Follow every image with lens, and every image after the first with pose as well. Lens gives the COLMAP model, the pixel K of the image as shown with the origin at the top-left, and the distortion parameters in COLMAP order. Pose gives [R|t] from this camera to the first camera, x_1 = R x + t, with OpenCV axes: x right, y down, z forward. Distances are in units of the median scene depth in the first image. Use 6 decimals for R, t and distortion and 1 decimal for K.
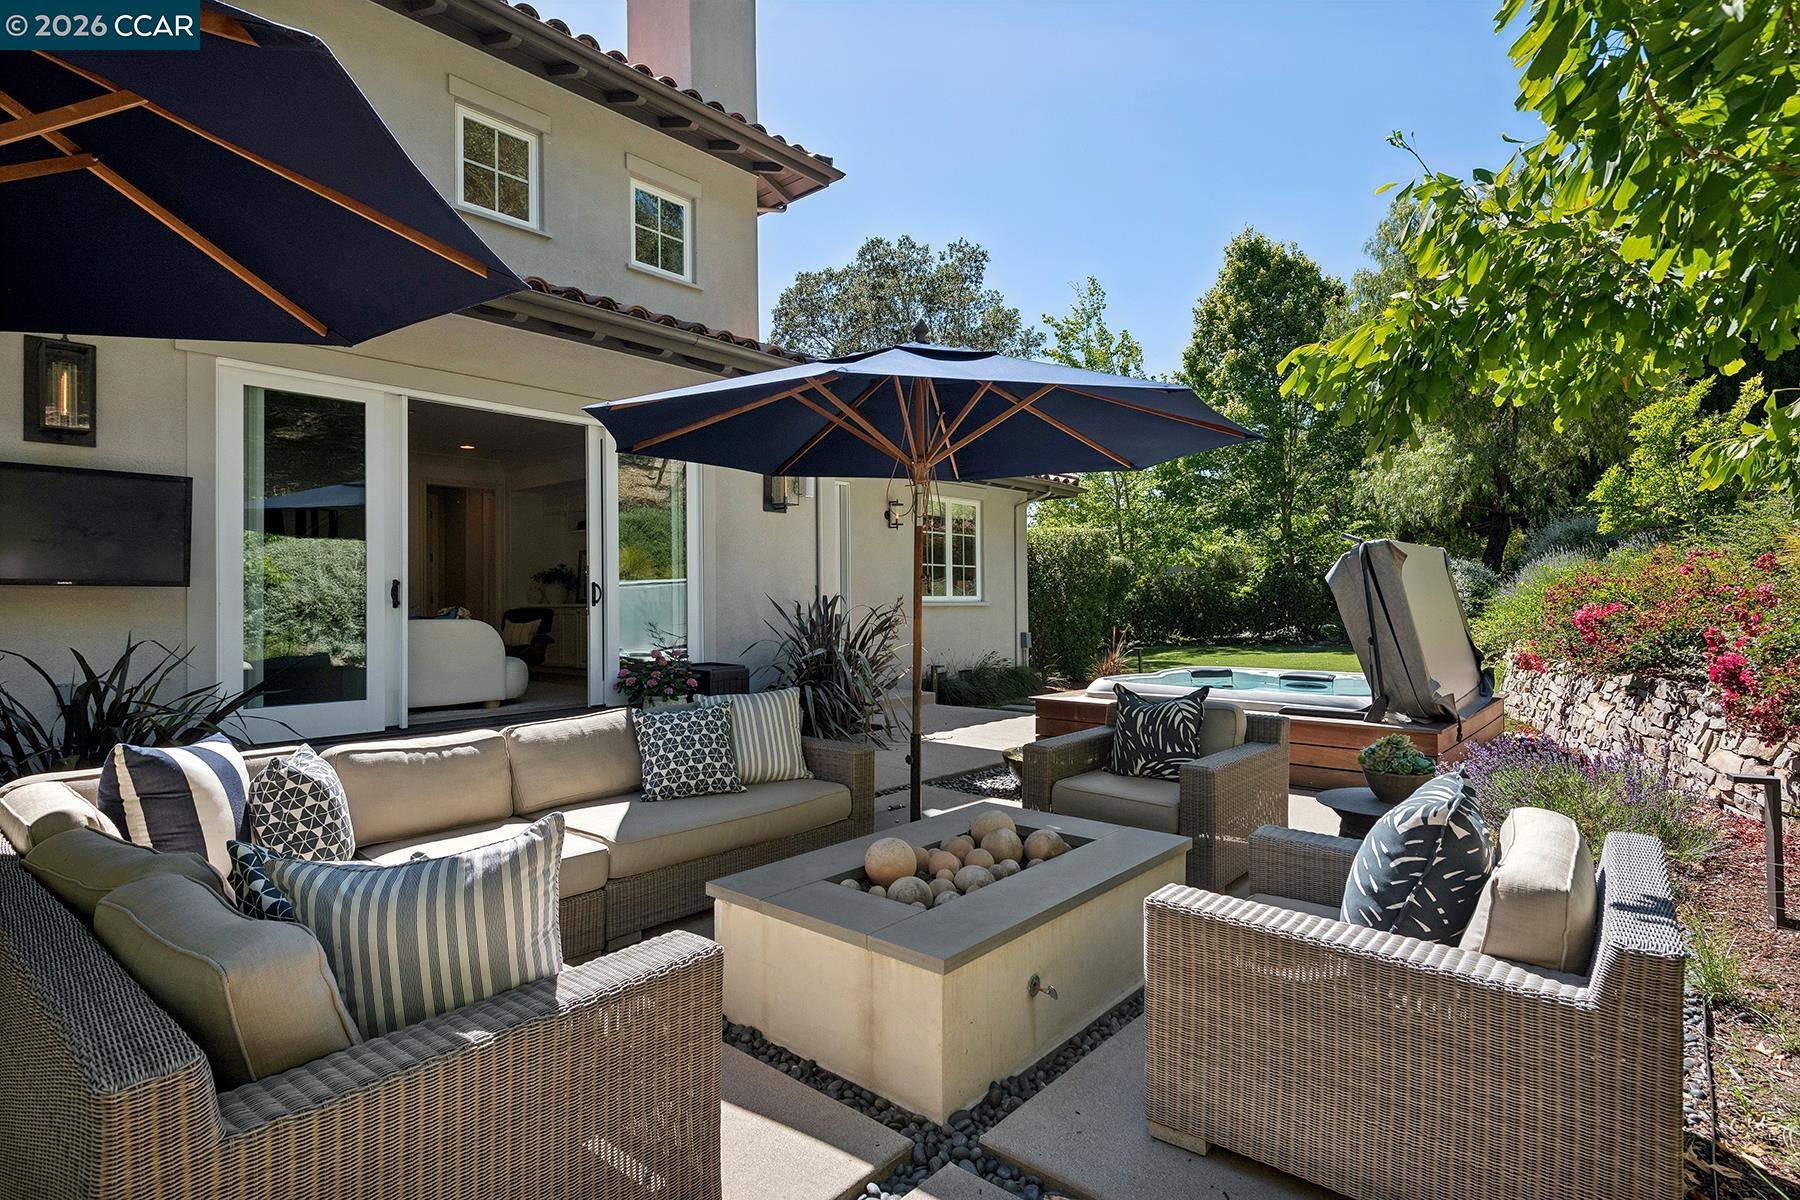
lens RADIAL K [[956.4, 0, 895.0], [0, 956.4, 606.0], [0, 0, 1]] dist [0.017767, -0.001663]
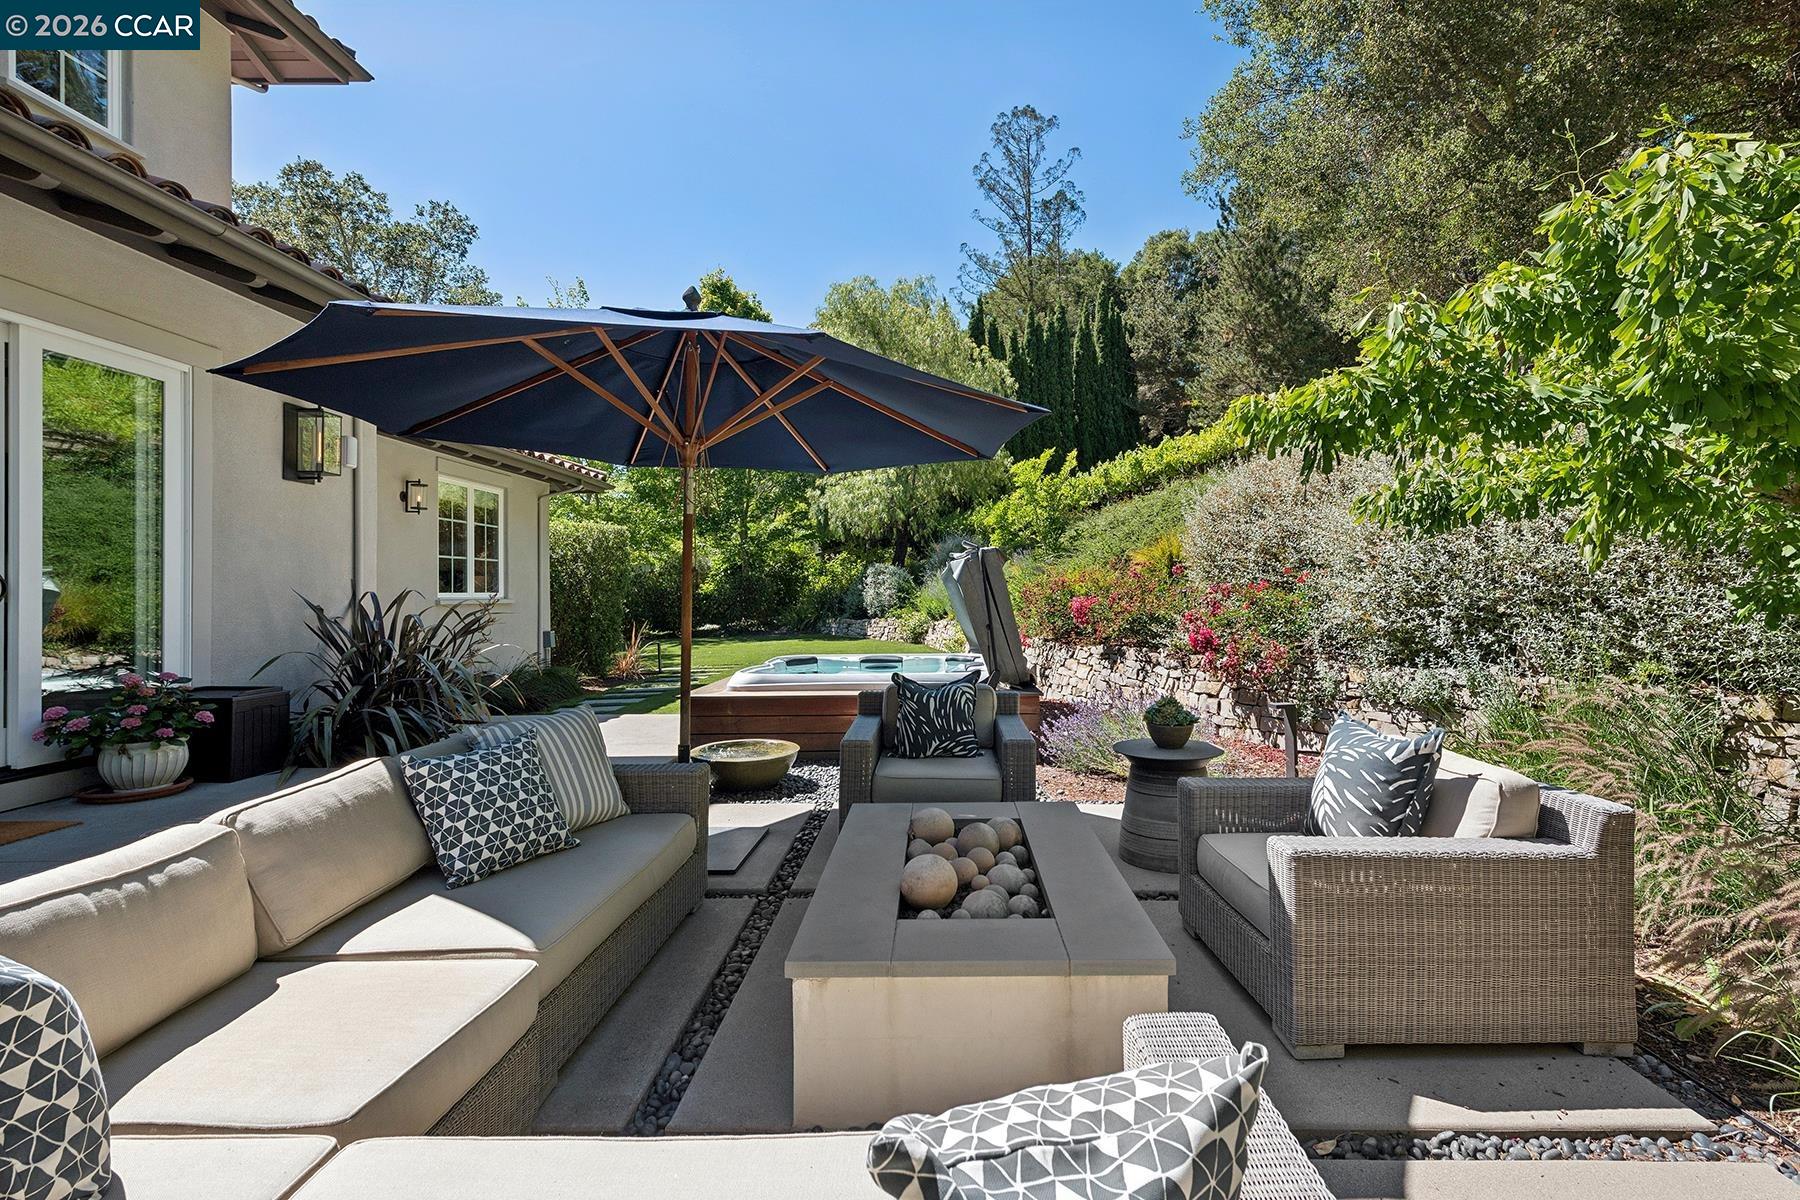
lens RADIAL K [[860.4, 0, 912.9], [0, 860.4, 585.1], [0, 0, 1]] dist [0.012803, -0.000451]
pose [[0.733415, 0.004336, 0.679767, -0.423407], [0.009526, 0.999816, -0.016655, -0.000820], [-0.679714, 0.018691, 0.733239, 0.298125]]
